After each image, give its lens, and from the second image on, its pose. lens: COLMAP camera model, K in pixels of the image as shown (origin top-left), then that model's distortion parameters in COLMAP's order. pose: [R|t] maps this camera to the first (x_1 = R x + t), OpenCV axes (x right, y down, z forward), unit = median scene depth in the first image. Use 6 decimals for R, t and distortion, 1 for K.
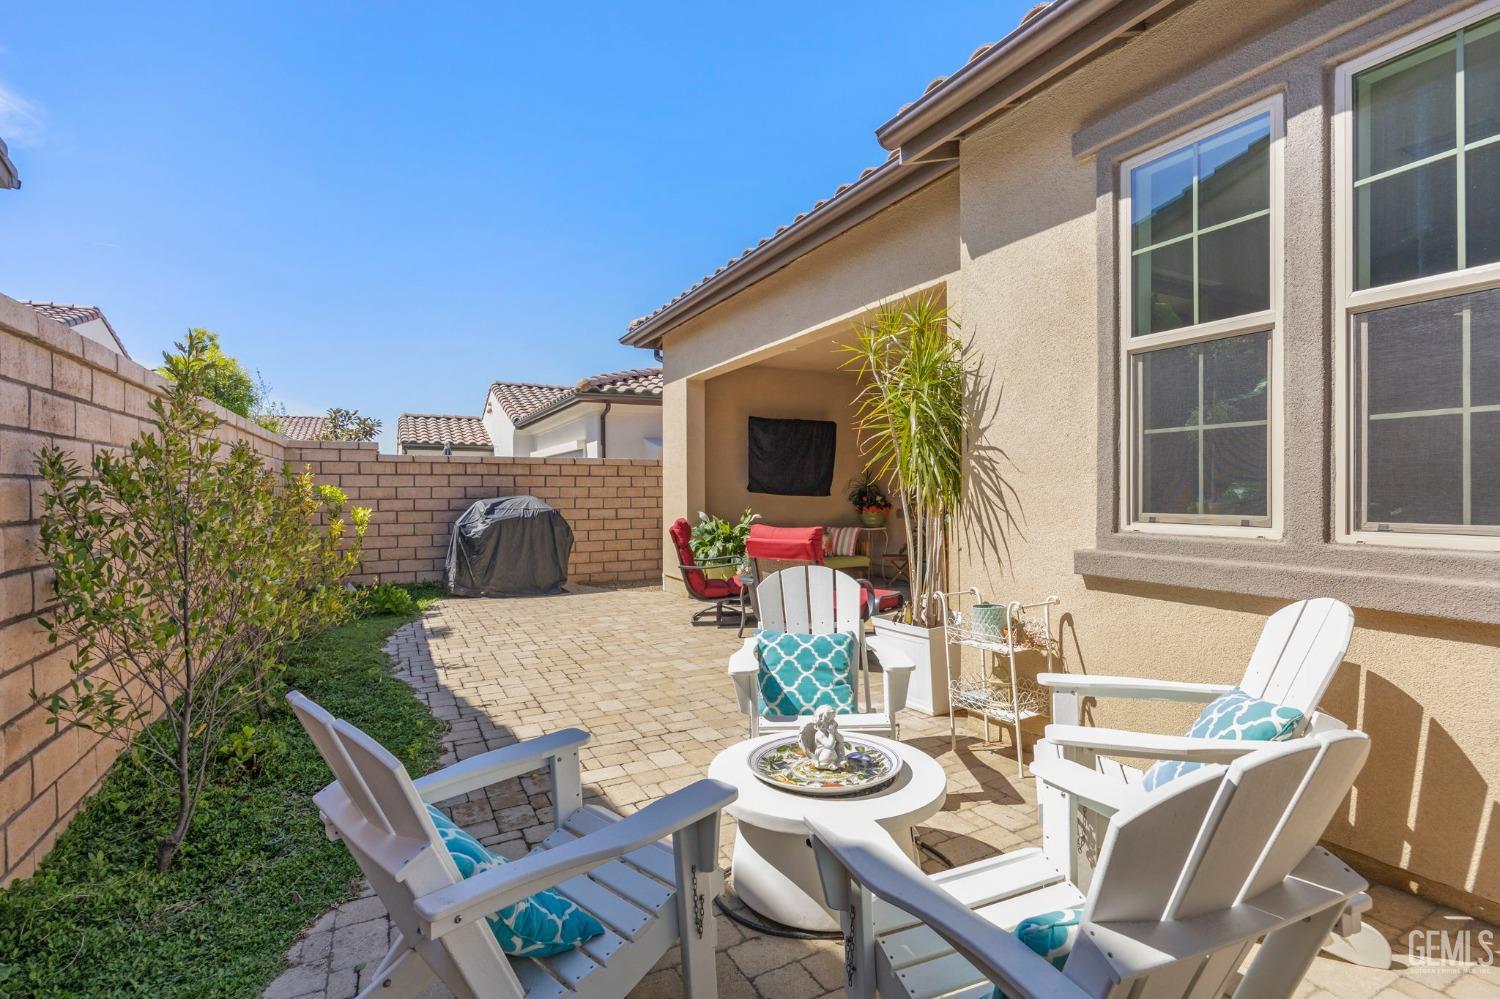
lens RADIAL K [[727.7, 0, 758.3], [0, 727.7, 497.8], [0, 0, 1]] dist [-0.004081, 0.000562]
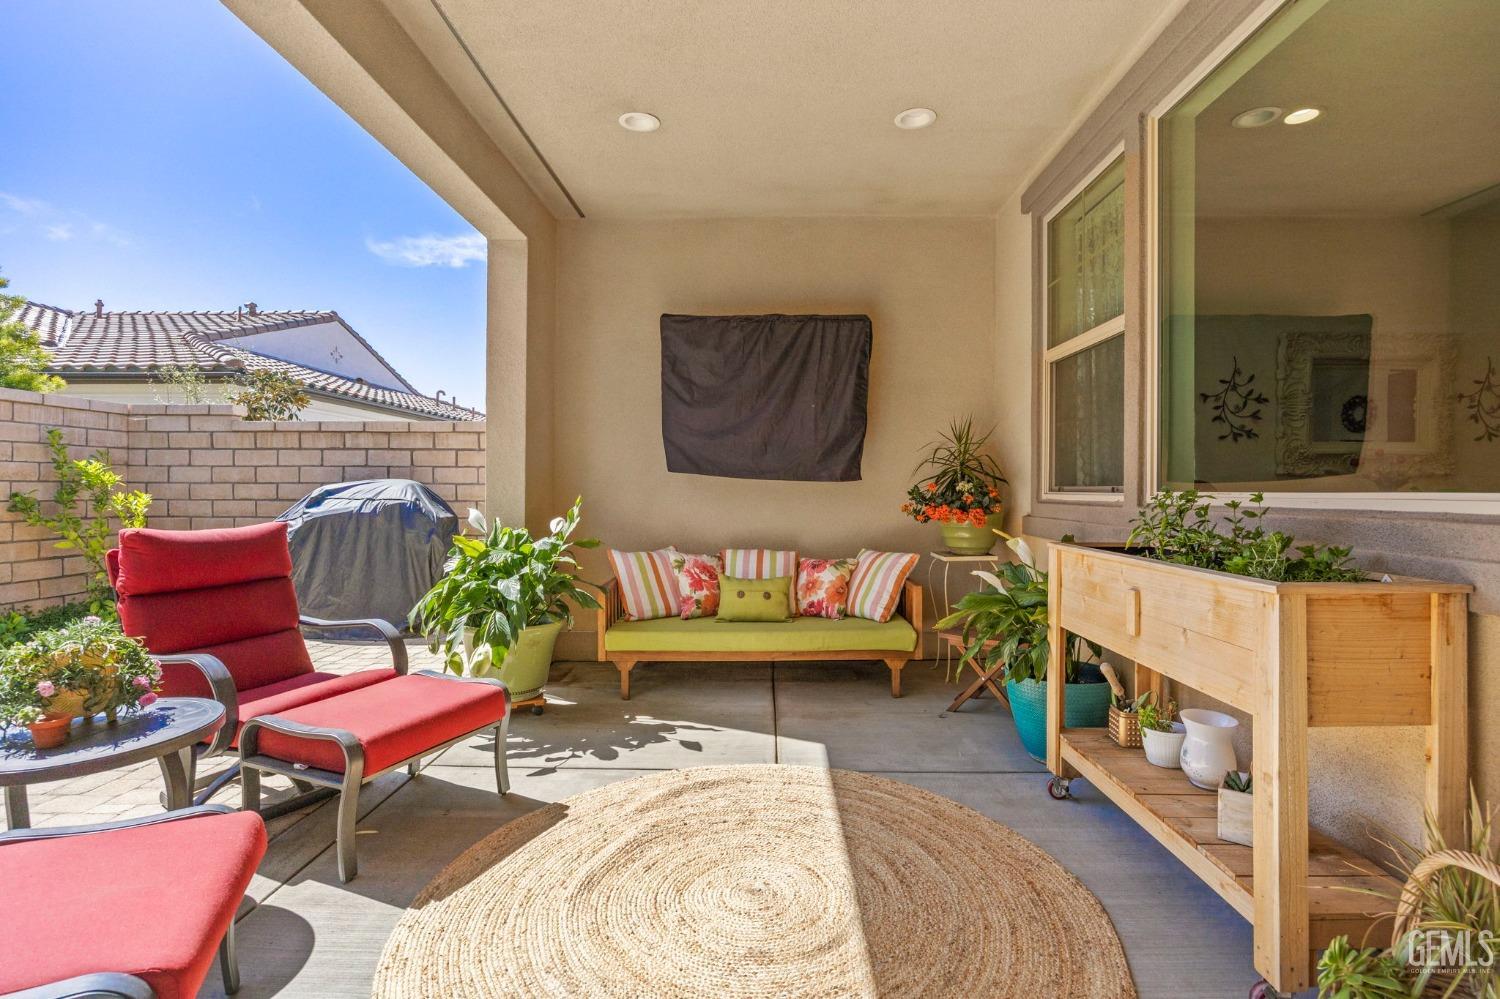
lens RADIAL K [[727.7, 0, 742.8], [0, 727.7, 493.1], [0, 0, 1]] dist [-0.004081, 0.000562]
pose [[0.871723, 0.009739, -0.489902, 0.271918], [-0.011957, 0.999928, -0.001397, 0.006899], [0.489853, 0.007076, 0.871776, 0.600789]]
